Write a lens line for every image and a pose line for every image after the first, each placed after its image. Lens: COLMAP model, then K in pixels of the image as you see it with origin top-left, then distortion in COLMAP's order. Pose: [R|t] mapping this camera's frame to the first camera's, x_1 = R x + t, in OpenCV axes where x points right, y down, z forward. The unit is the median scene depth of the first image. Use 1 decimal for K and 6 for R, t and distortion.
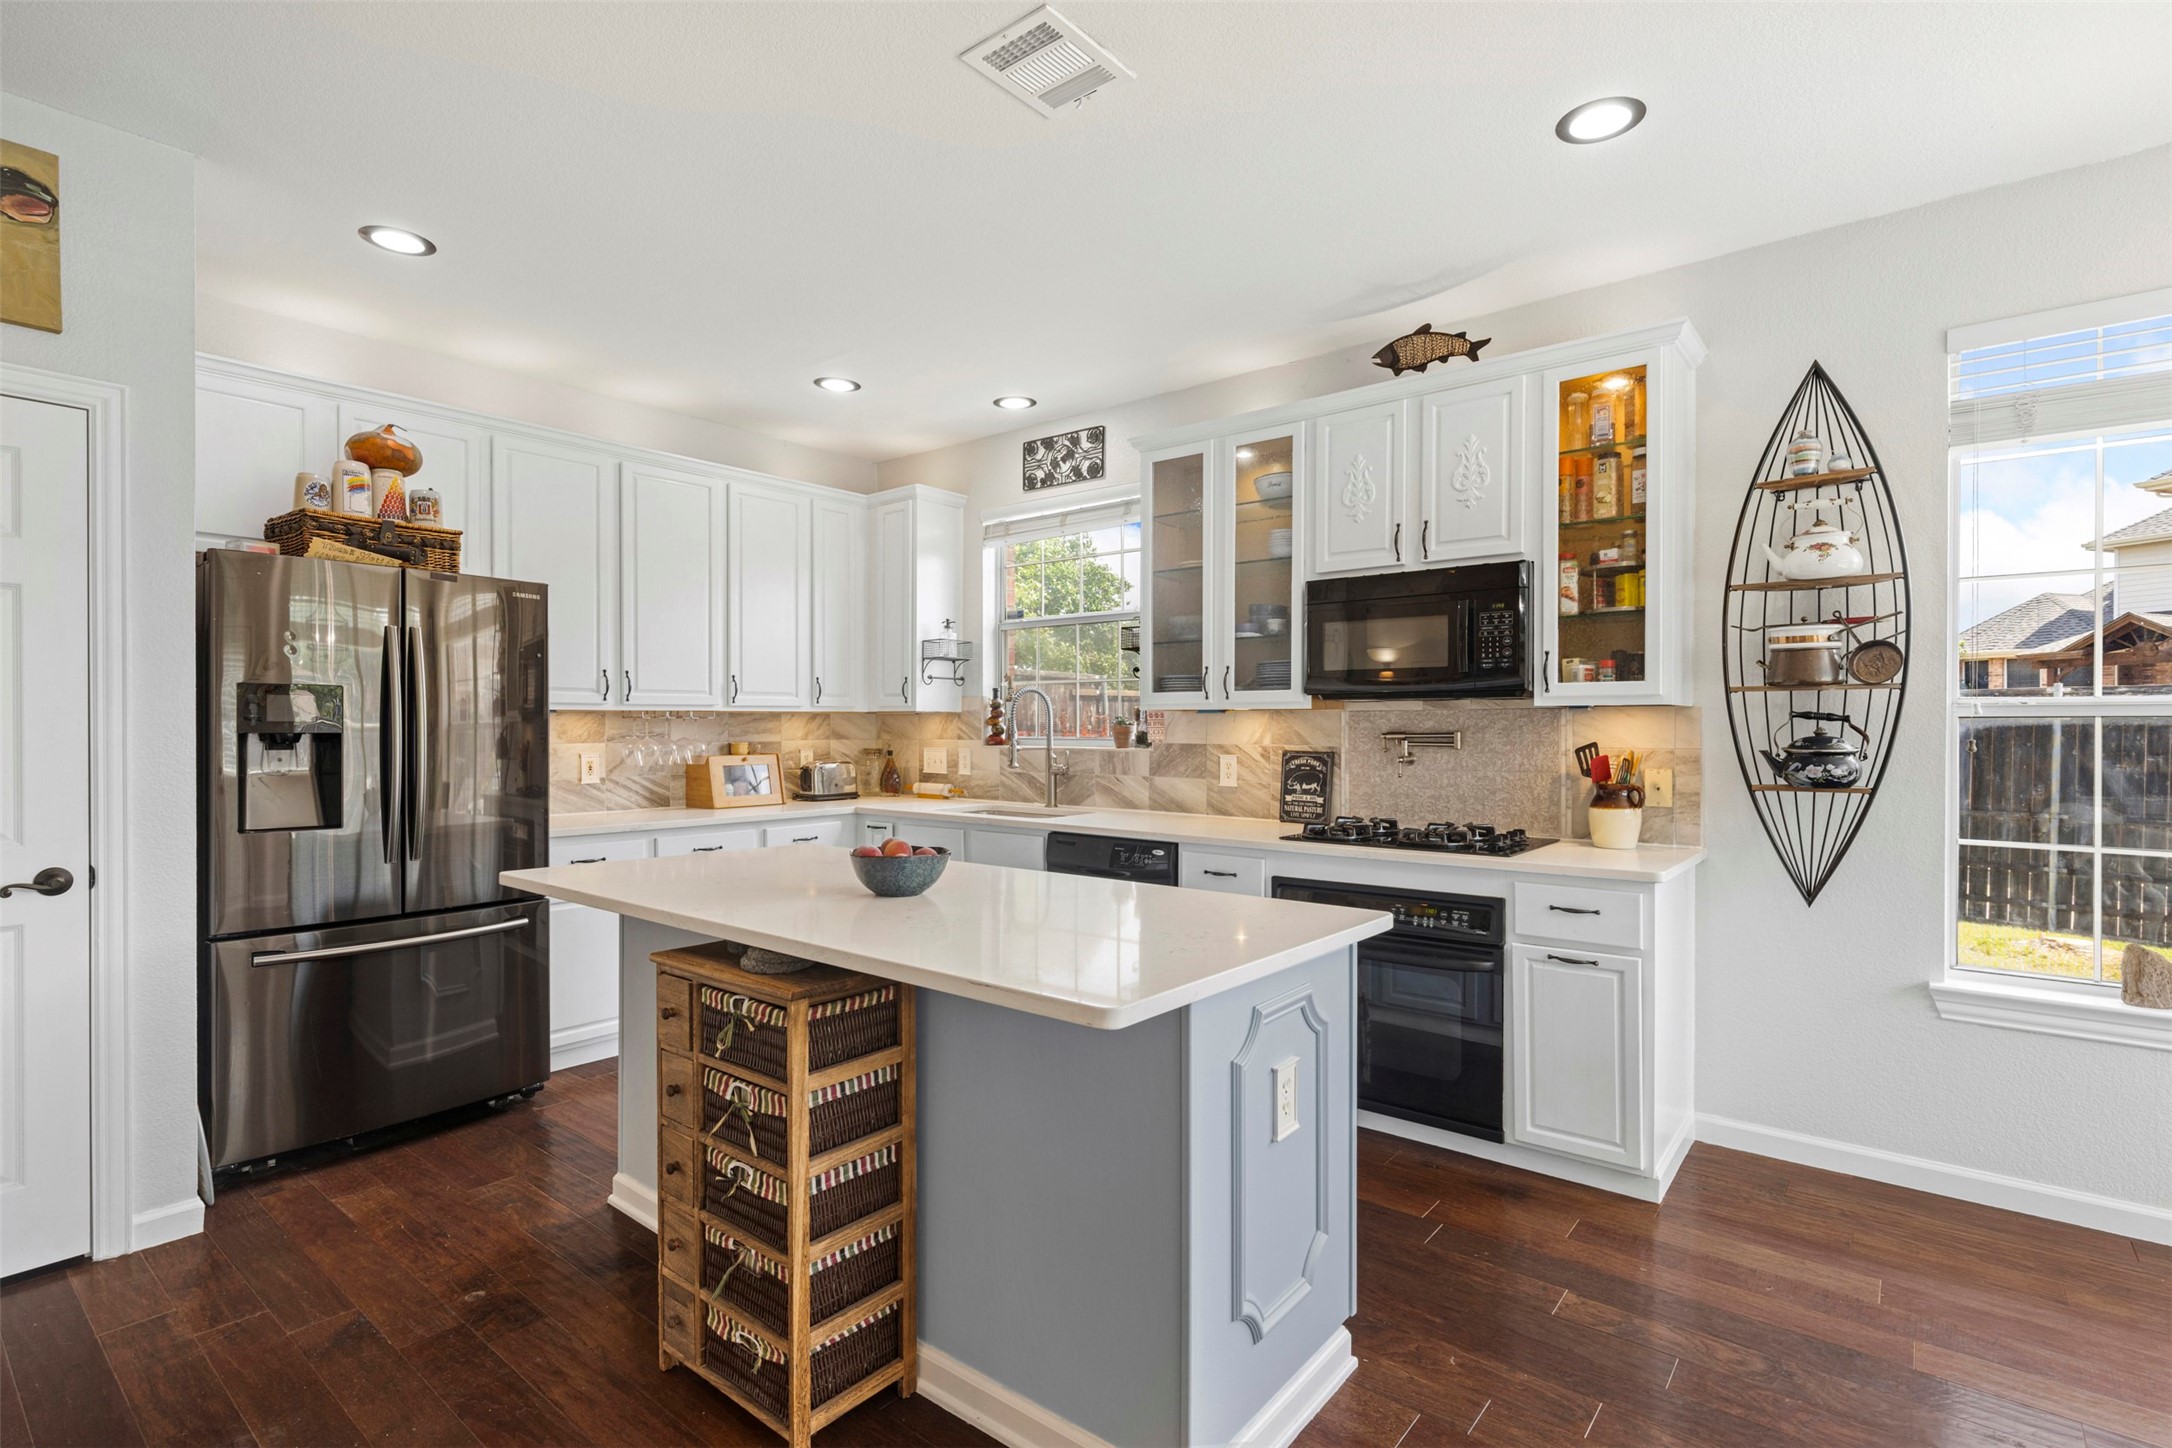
lens RADIAL K [[1026.4, 0, 1075.3], [0, 1026.4, 728.9], [0, 0, 1]] dist [0.000455, -0.000129]
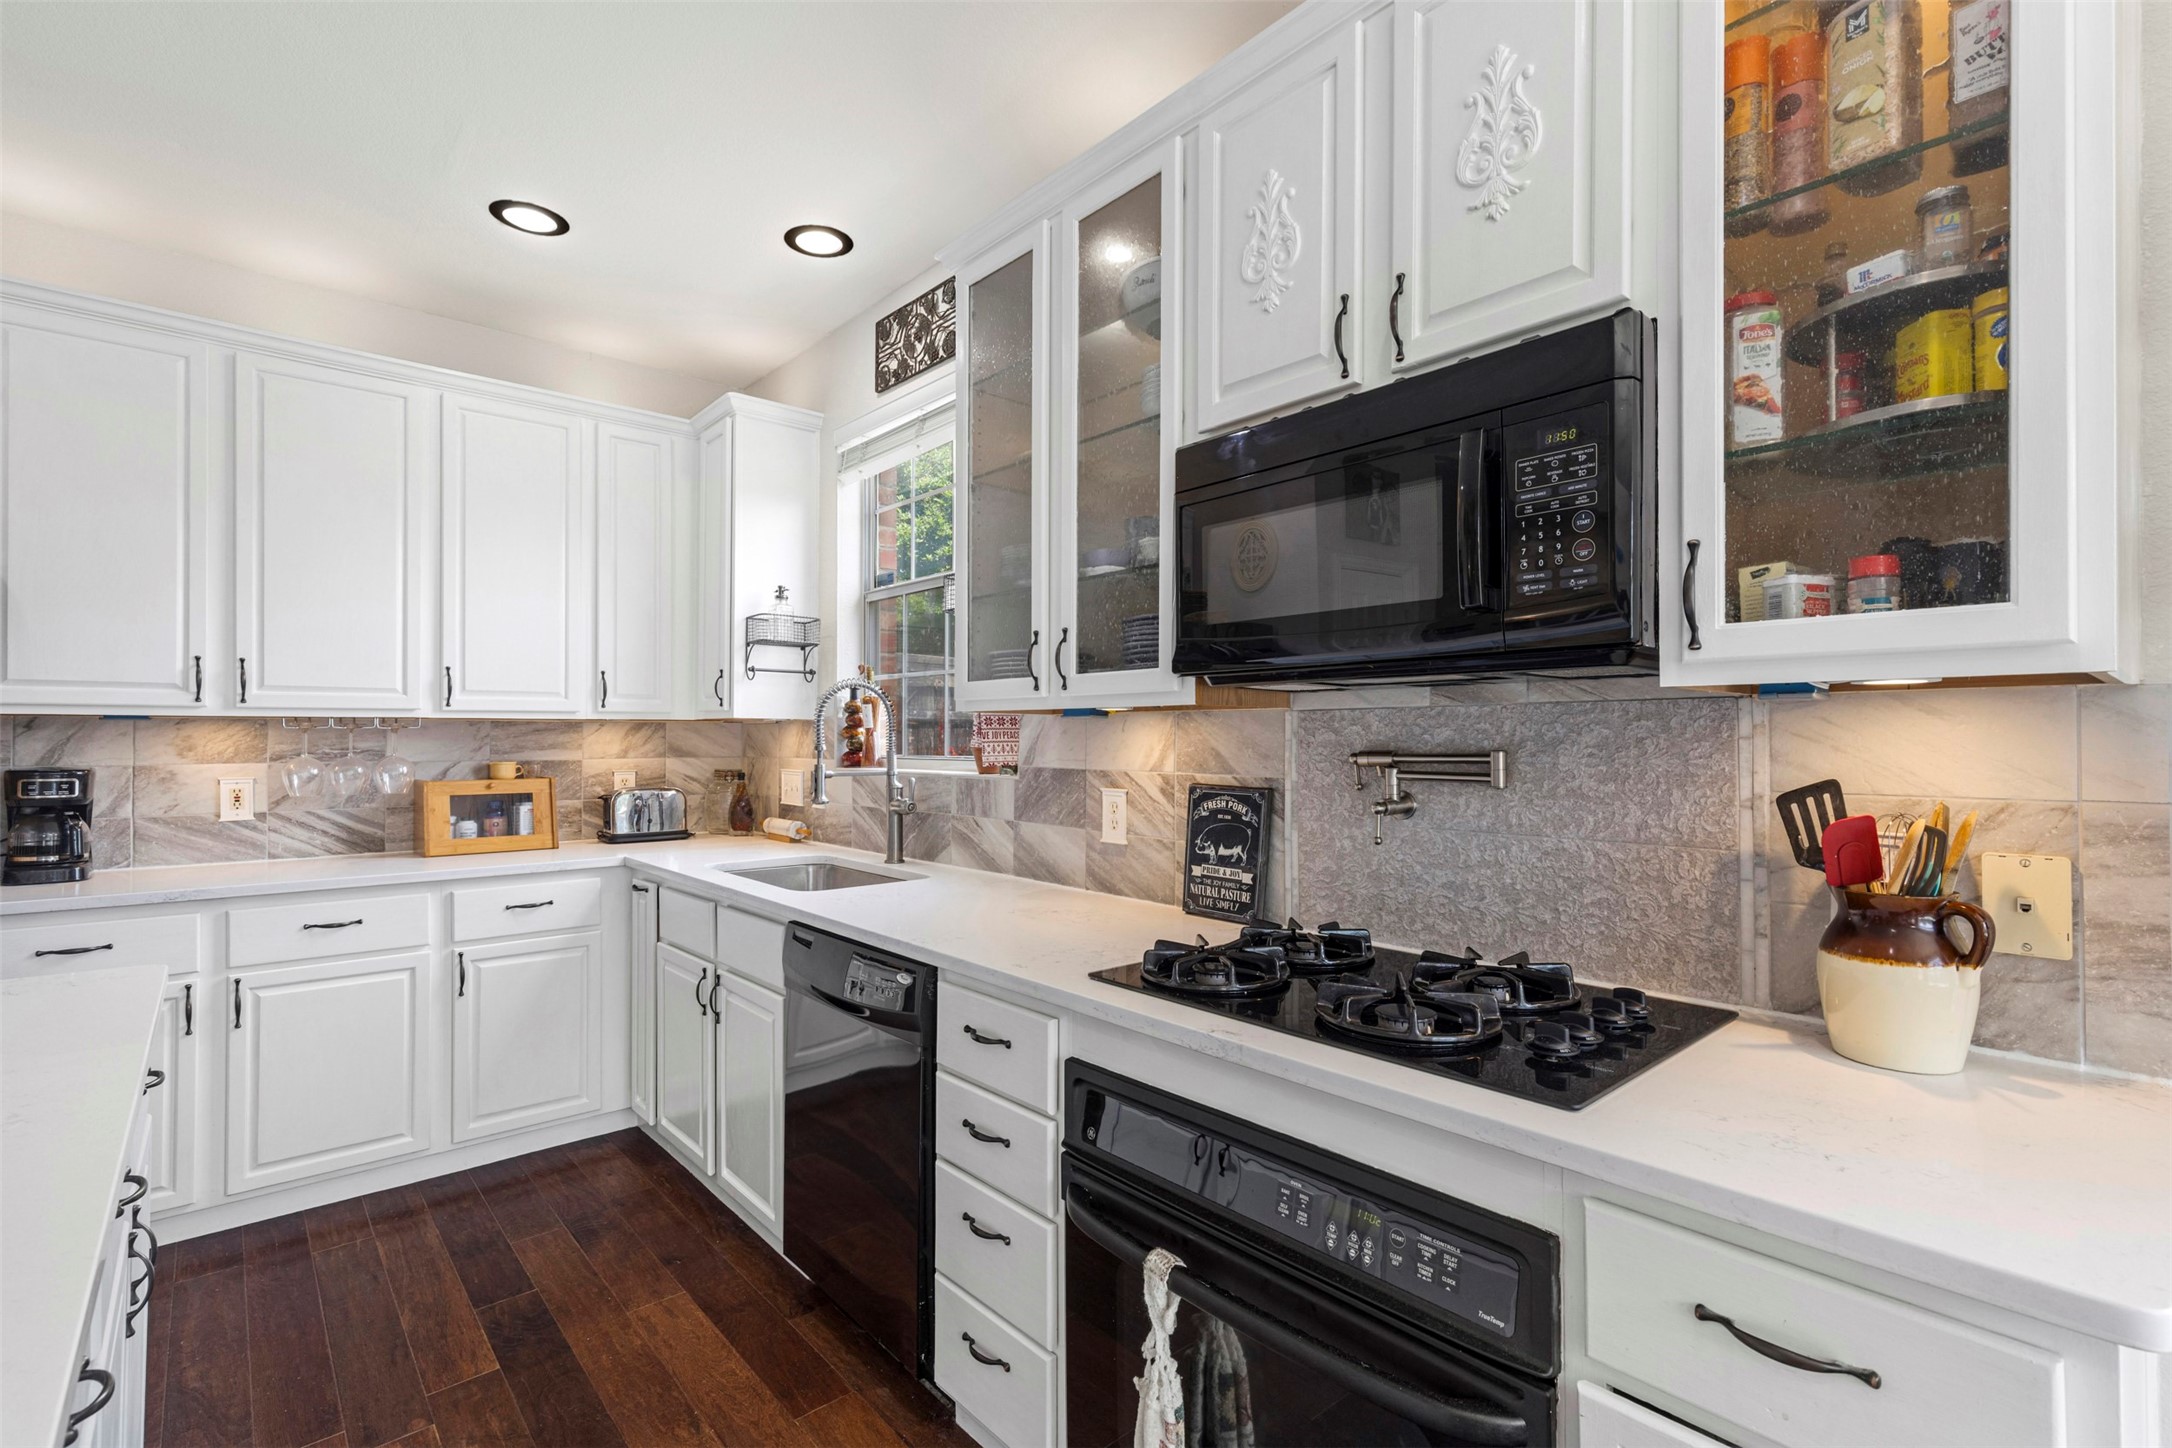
lens RADIAL K [[977.6, 0, 1078.5], [0, 977.6, 728.4], [0, 0, 1]] dist [0.005462, -0.000402]
pose [[0.987006, -0.001926, -0.160673, 0.254924], [-0.000276, 0.999906, -0.013683, -0.001457], [0.160684, 0.013549, 0.986913, 0.527687]]
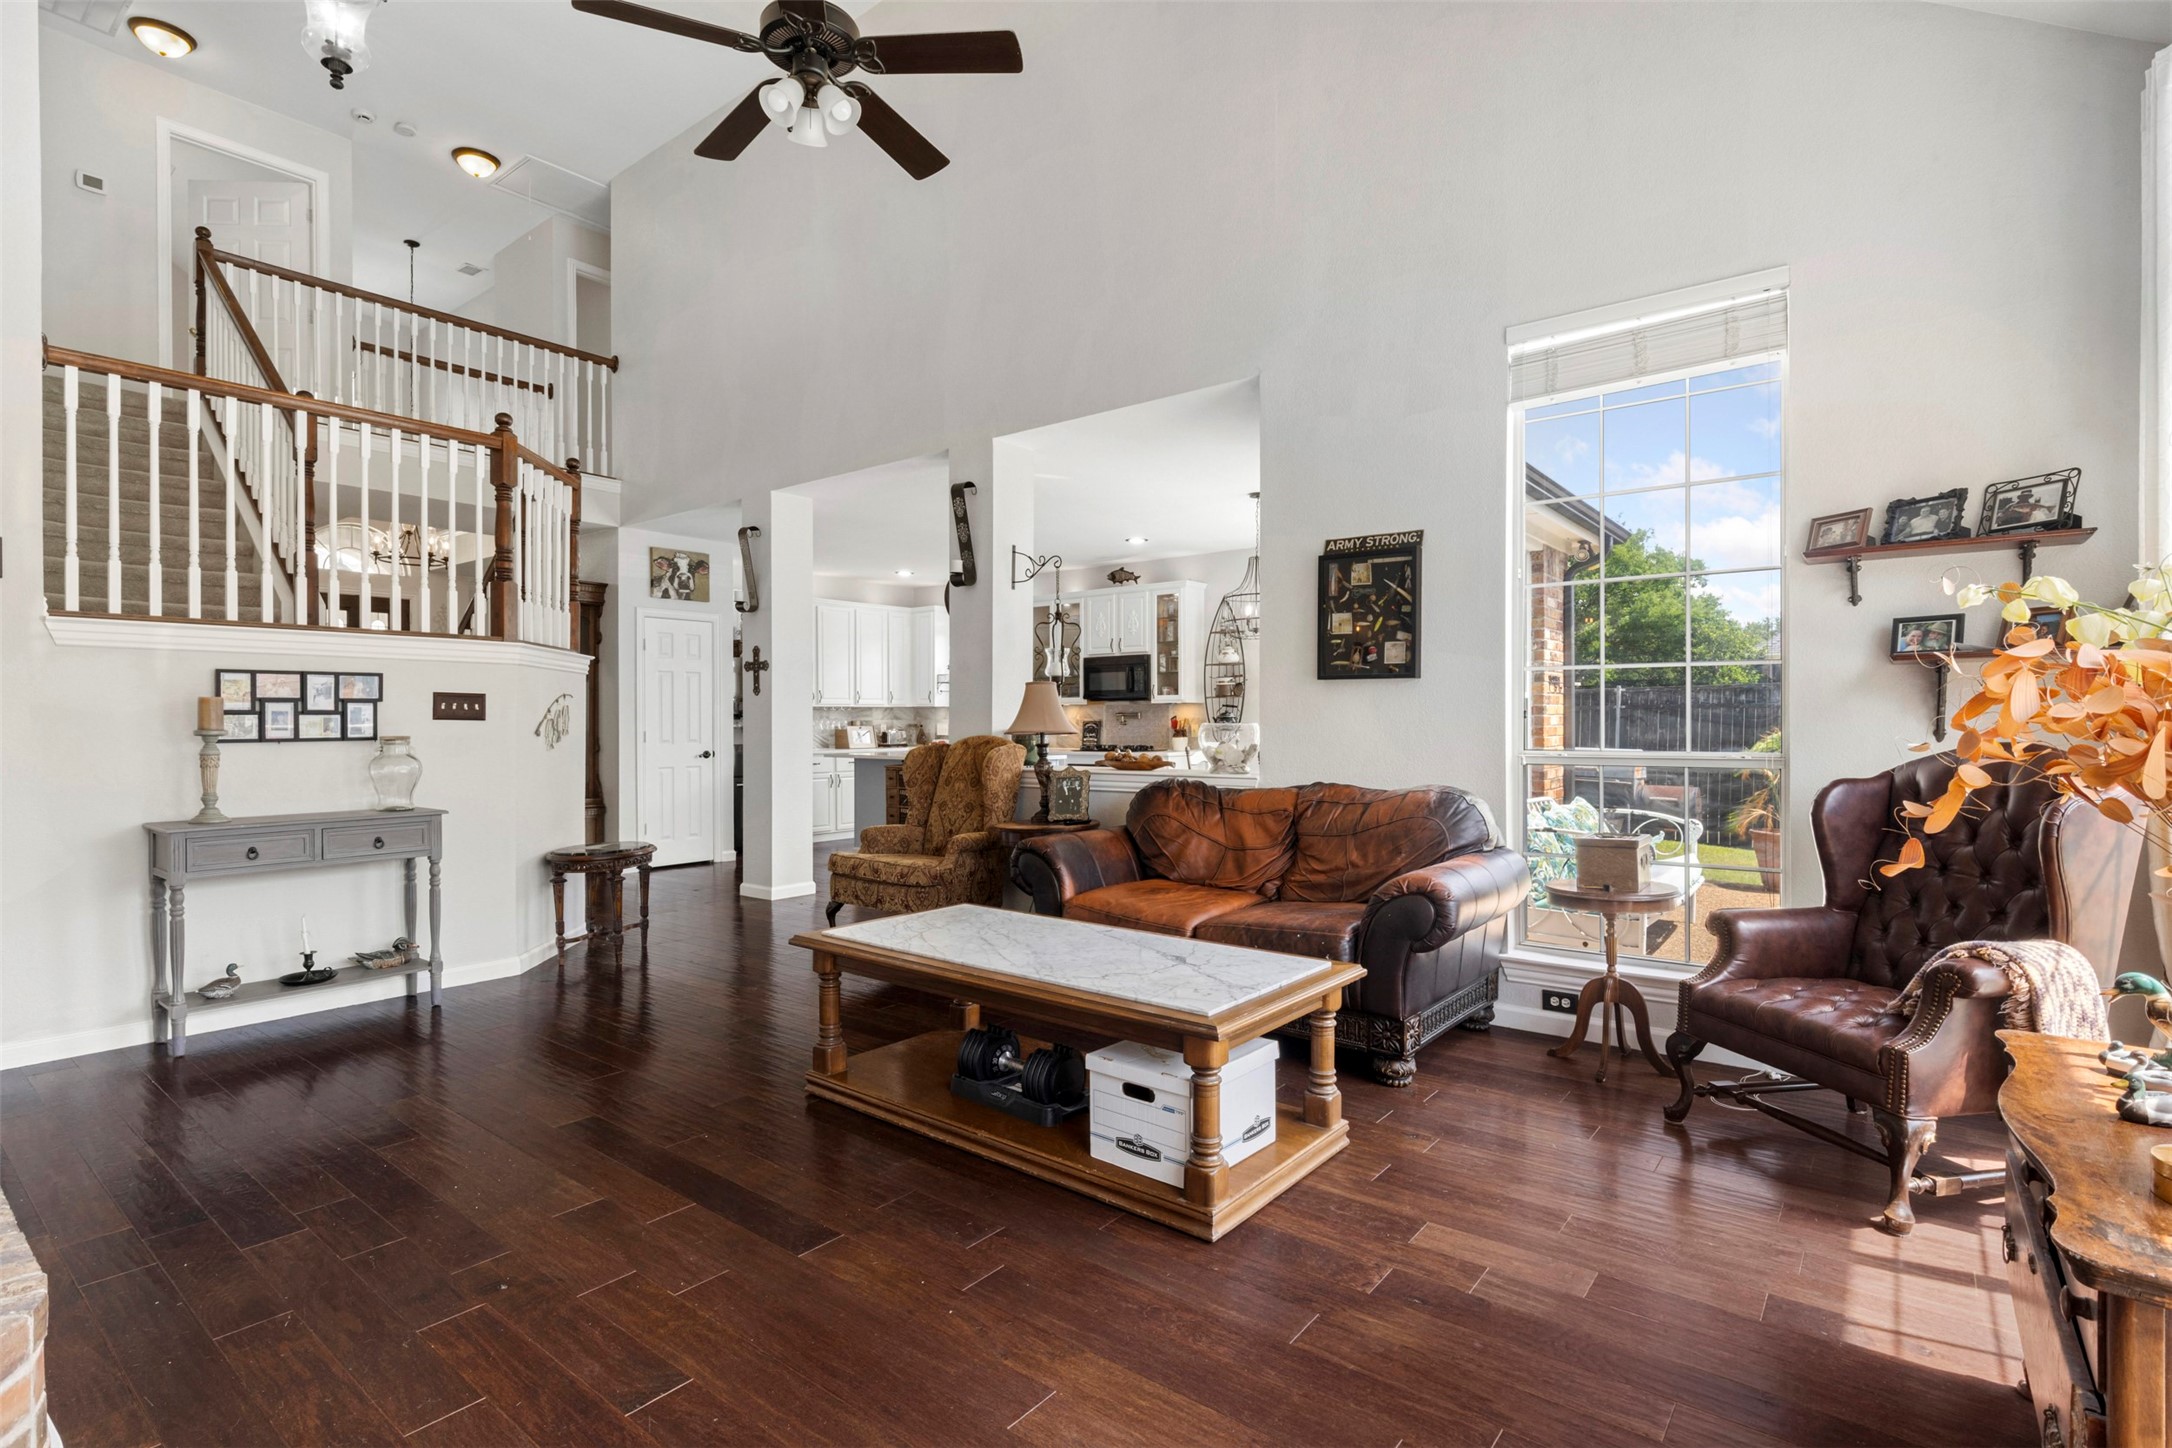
lens RADIAL K [[1064.1, 0, 1086.0], [0, 1064.1, 724.0], [0, 0, 1]] dist [-0.000473, -0.000014]
pose [[0.999619, -0.005725, 0.026984, 0.154744], [0.005775, 0.999982, -0.001765, 0.037438], [-0.026973, 0.001920, 0.999634, -1.834188]]
